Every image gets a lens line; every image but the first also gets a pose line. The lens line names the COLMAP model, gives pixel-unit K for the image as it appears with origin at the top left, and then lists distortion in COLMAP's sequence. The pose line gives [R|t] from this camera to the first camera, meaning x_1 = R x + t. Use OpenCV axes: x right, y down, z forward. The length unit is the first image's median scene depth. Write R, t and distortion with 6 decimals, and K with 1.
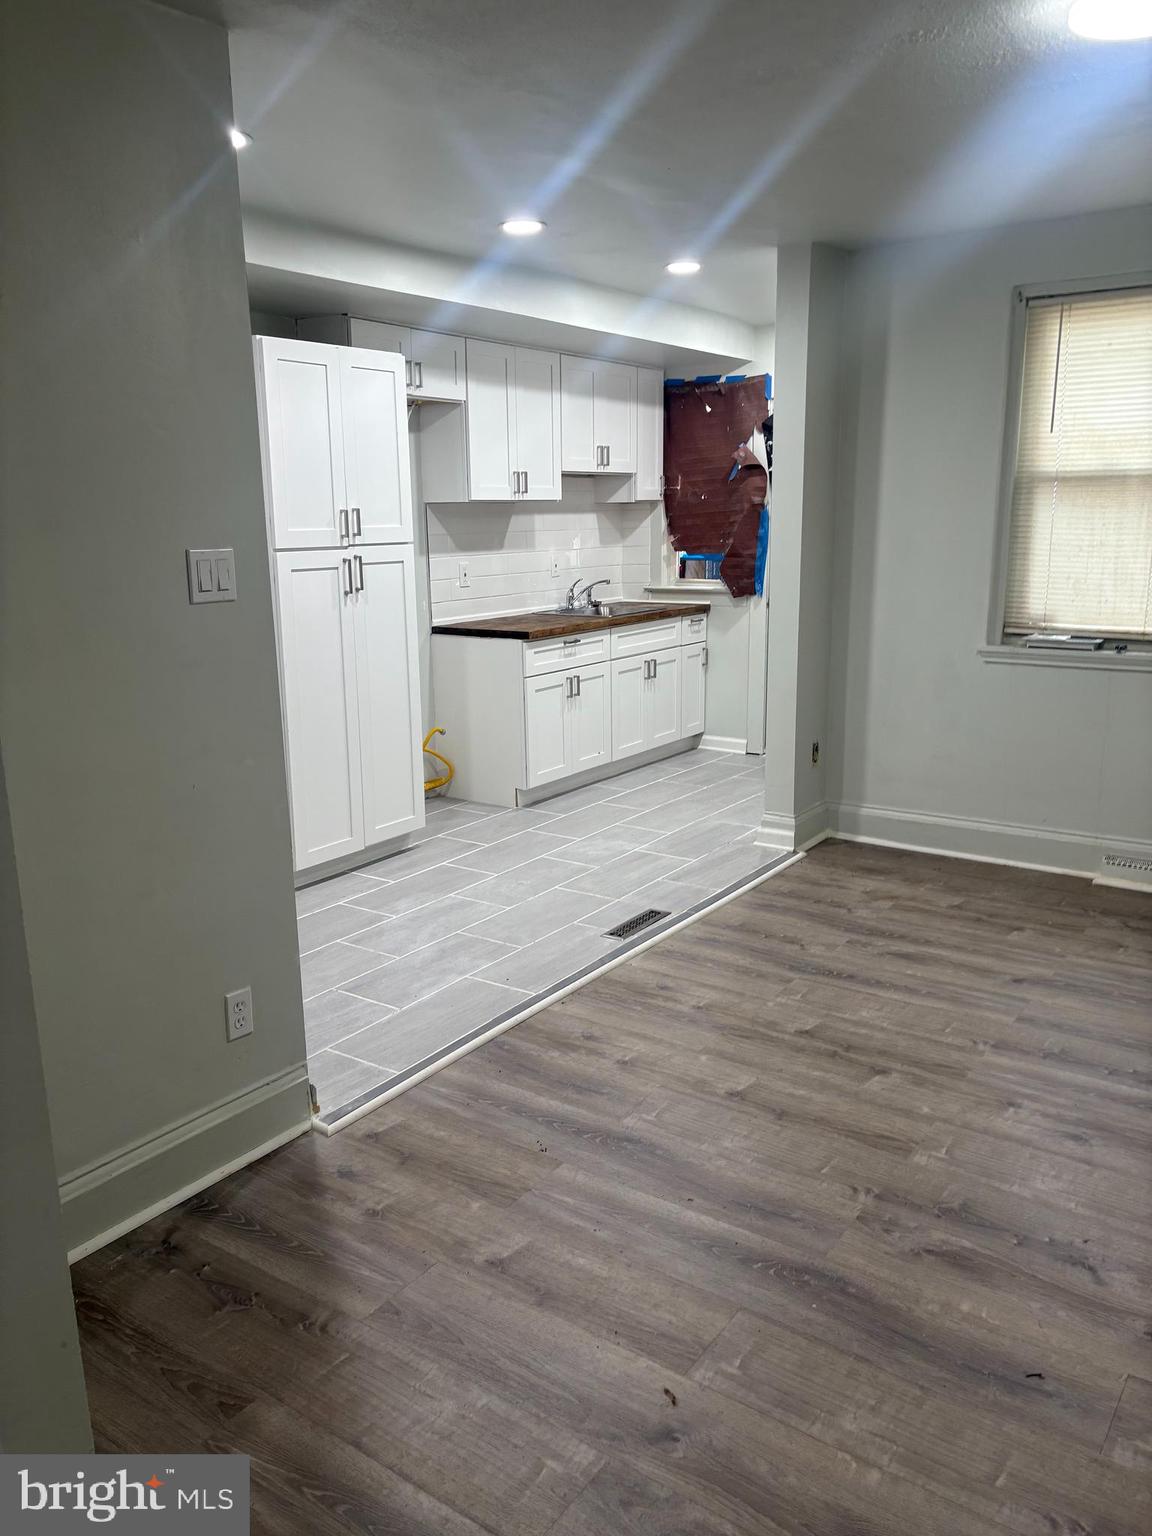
lens RADIAL K [[1154.4, 0, 564.1], [0, 1154.4, 775.6], [0, 0, 1]] dist [0.081309, -0.195505]
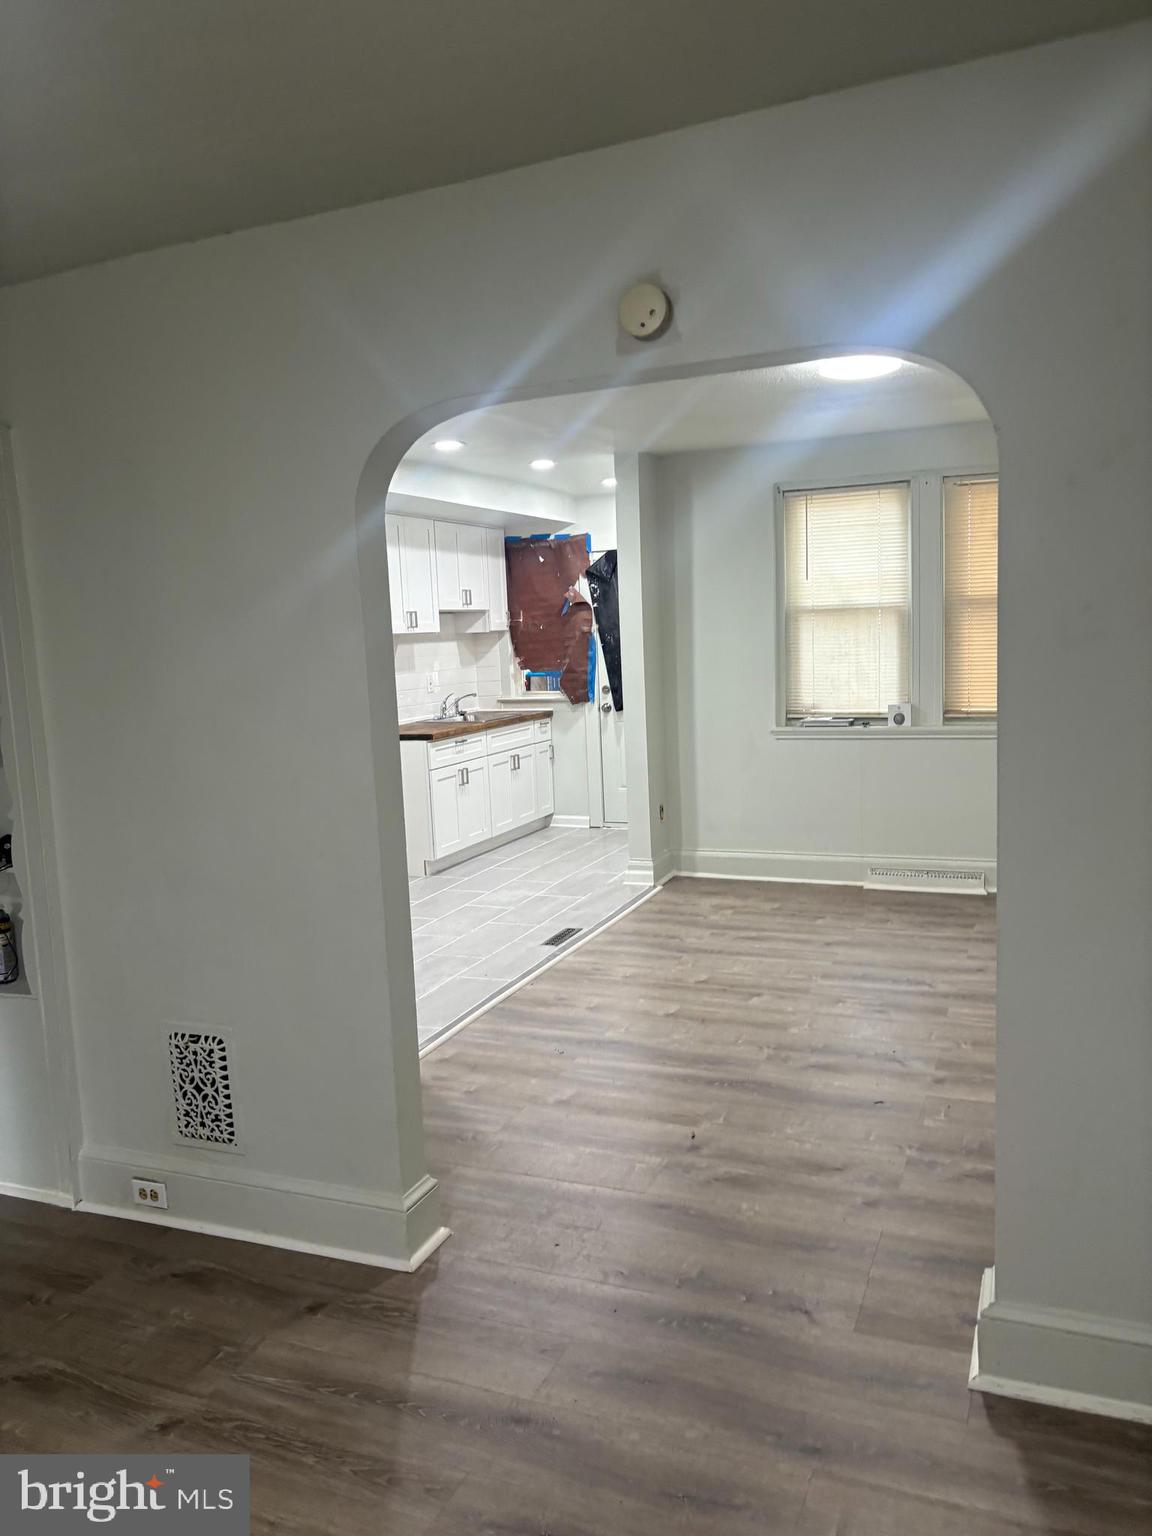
lens RADIAL K [[1154.4, 0, 564.1], [0, 1154.4, 775.6], [0, 0, 1]] dist [0.081309, -0.195505]
pose [[0.976607, -0.051194, 0.208848, -0.195114], [0.072520, 0.992758, -0.095768, 0.065853], [-0.202433, 0.108673, 0.973248, -0.326655]]
